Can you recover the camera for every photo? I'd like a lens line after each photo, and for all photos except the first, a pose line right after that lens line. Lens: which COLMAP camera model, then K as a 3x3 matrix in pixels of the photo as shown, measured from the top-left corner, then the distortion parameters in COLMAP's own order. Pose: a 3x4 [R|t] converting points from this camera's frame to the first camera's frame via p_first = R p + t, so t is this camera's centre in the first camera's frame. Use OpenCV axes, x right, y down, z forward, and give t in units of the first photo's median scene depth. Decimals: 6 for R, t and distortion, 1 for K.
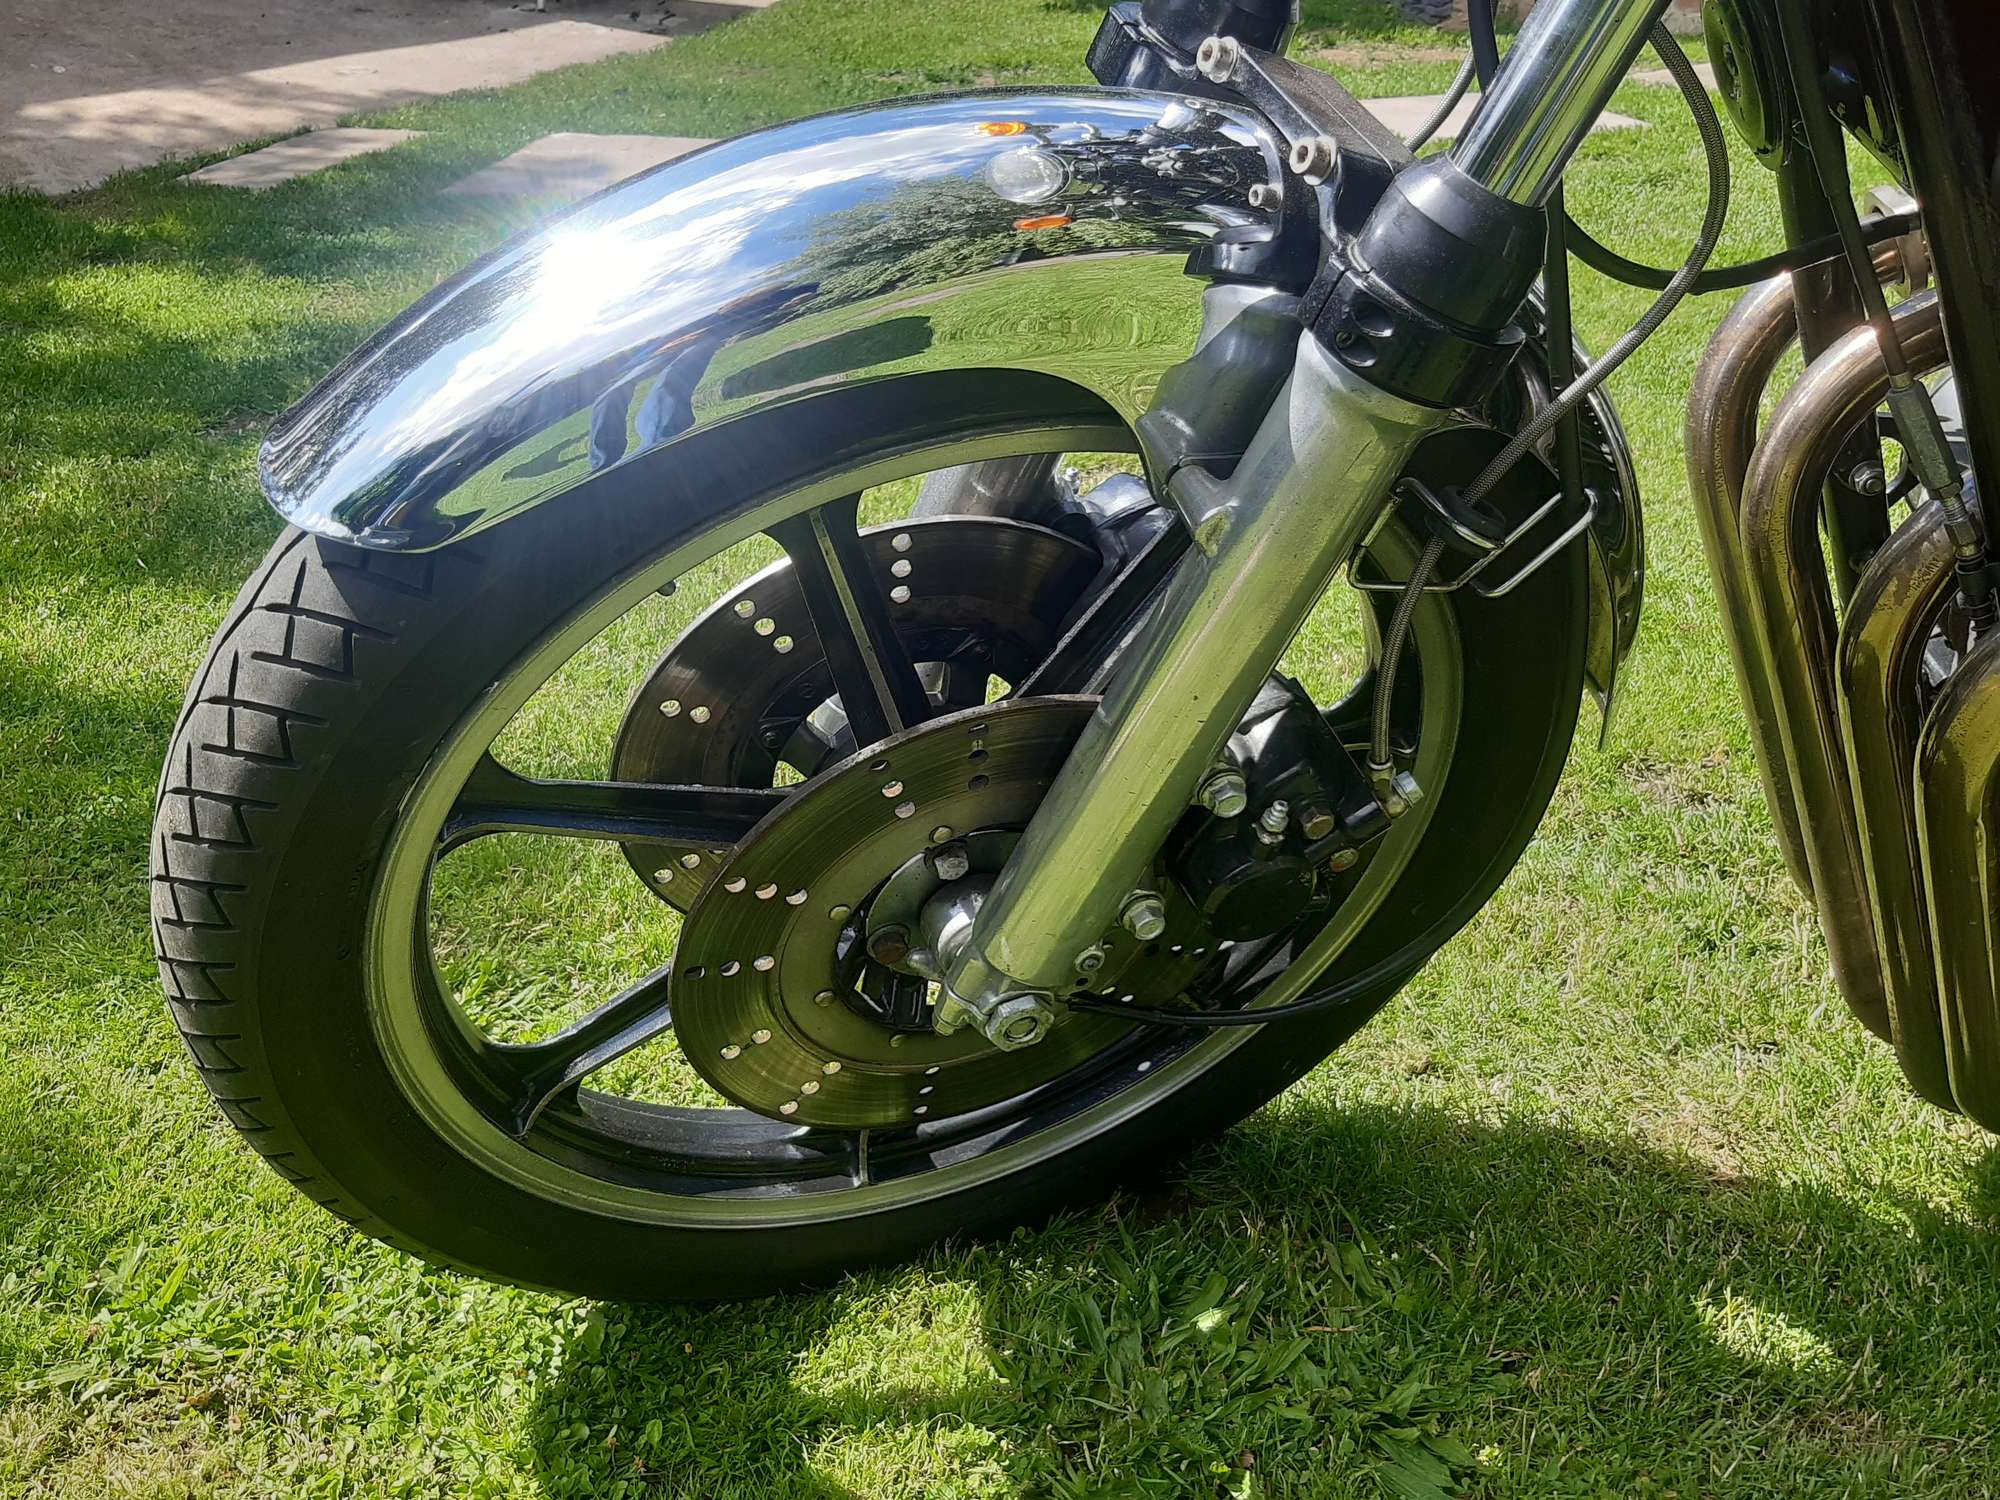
lens RADIAL K [[2027.6, 0, 1000.6], [0, 2027.6, 743.0], [0, 0, 1]] dist [0.003367, 0.000000]
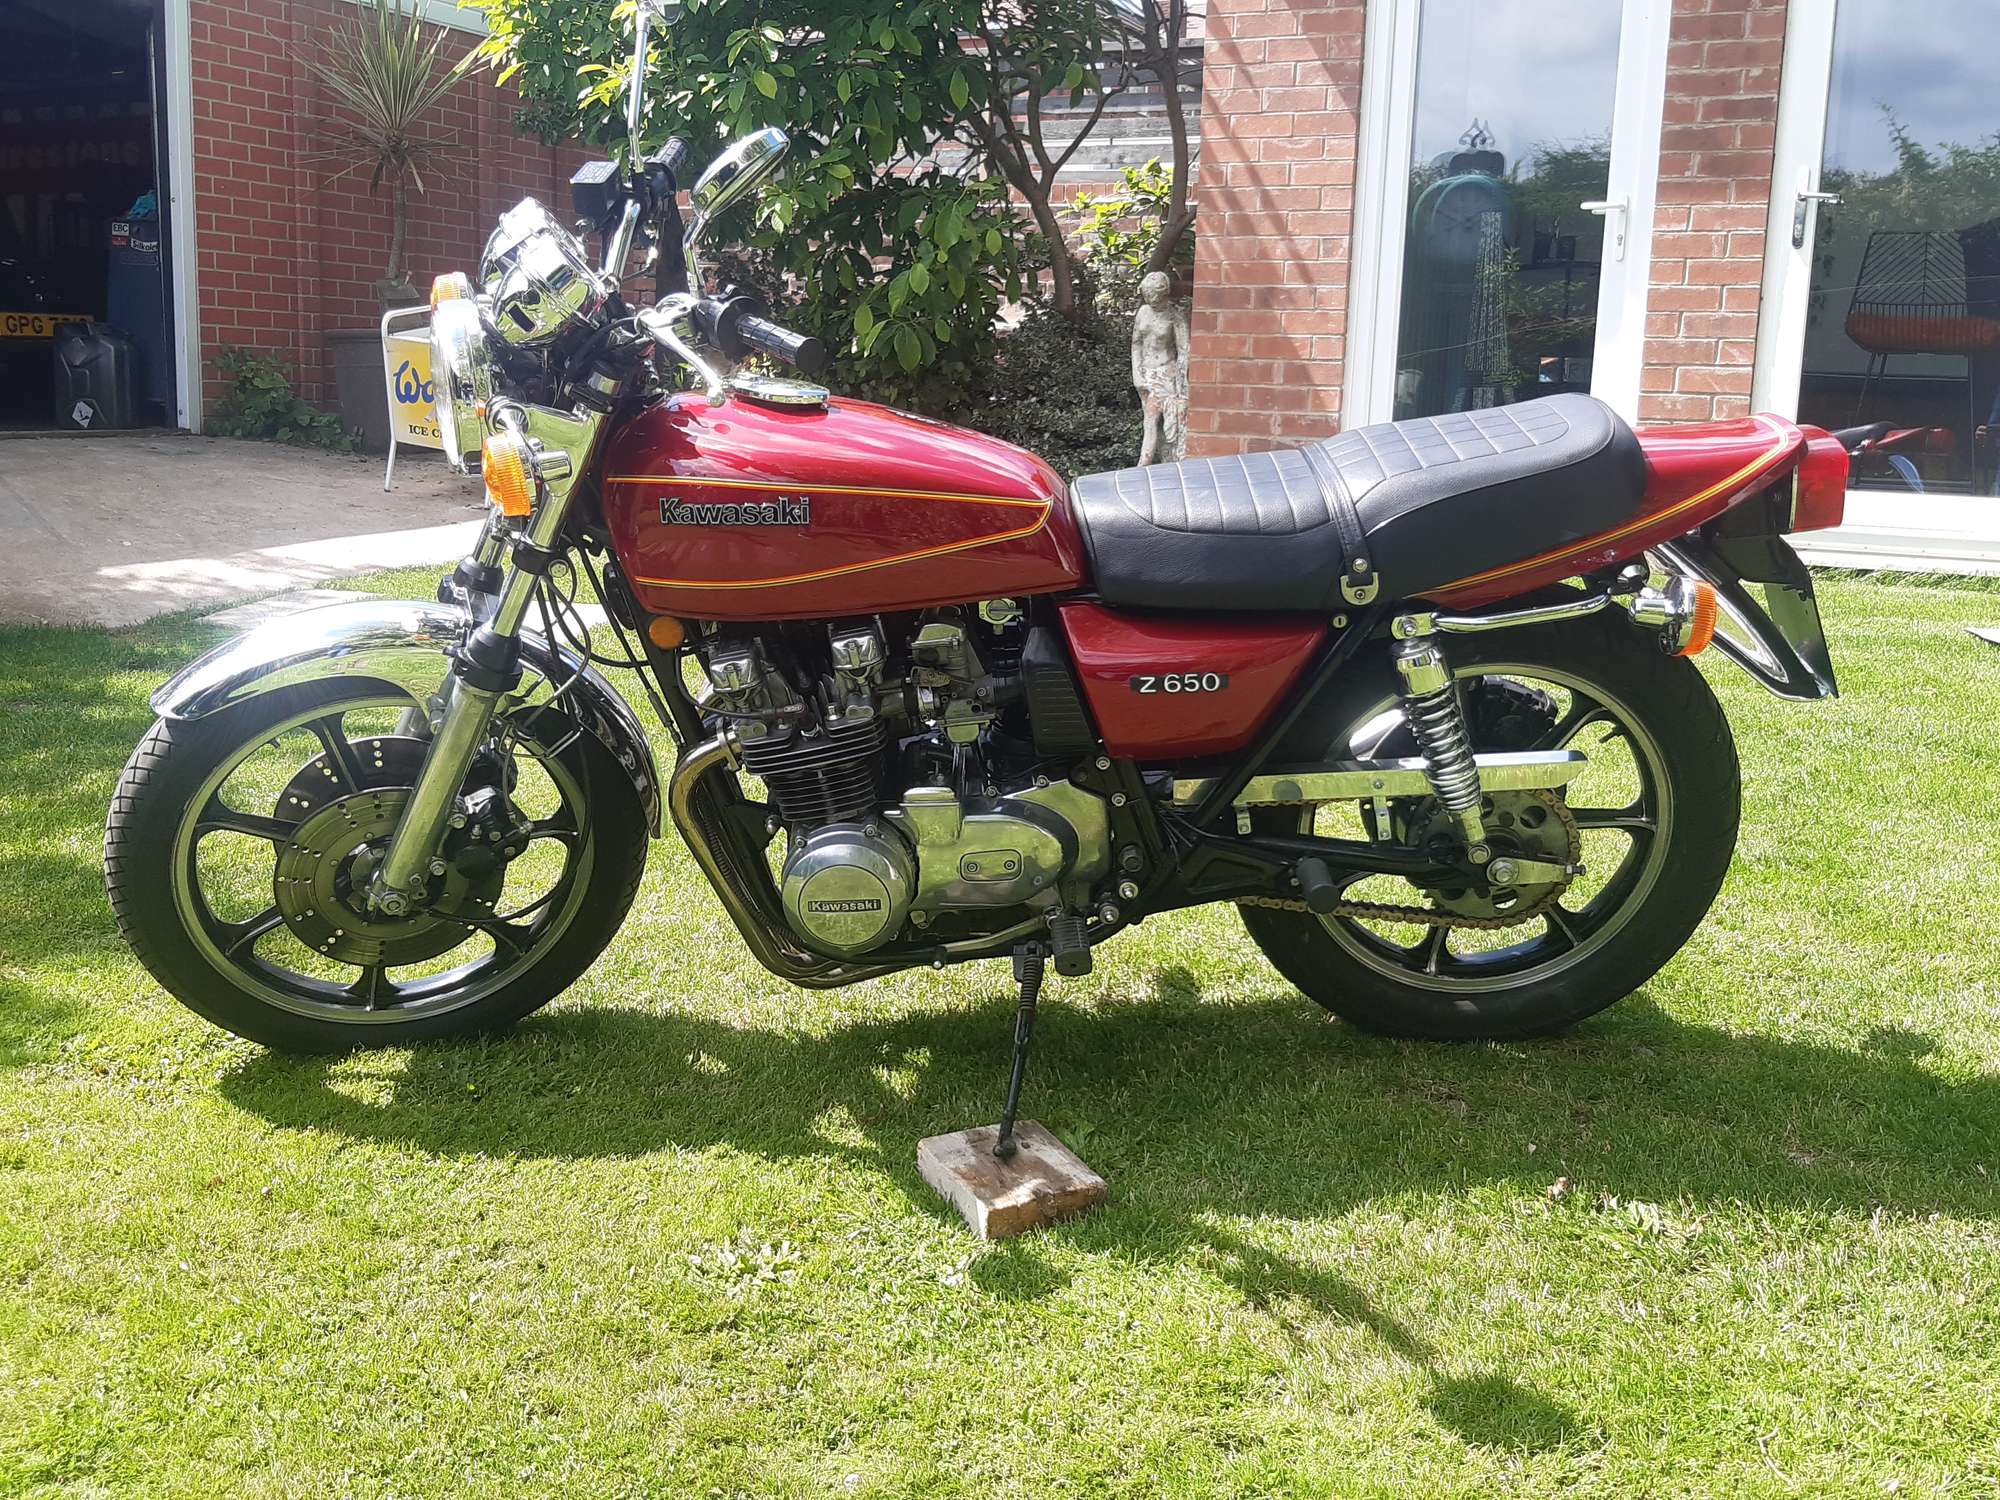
lens RADIAL K [[2027.6, 0, 995.6], [0, 2027.6, 756.4], [0, 0, 1]] dist [0.003367, 0.000000]
pose [[0.999423, 0.030758, -0.014412, 0.300892], [-0.033132, 0.976263, -0.214040, 0.174444], [0.007486, 0.214394, 0.976719, -0.626479]]
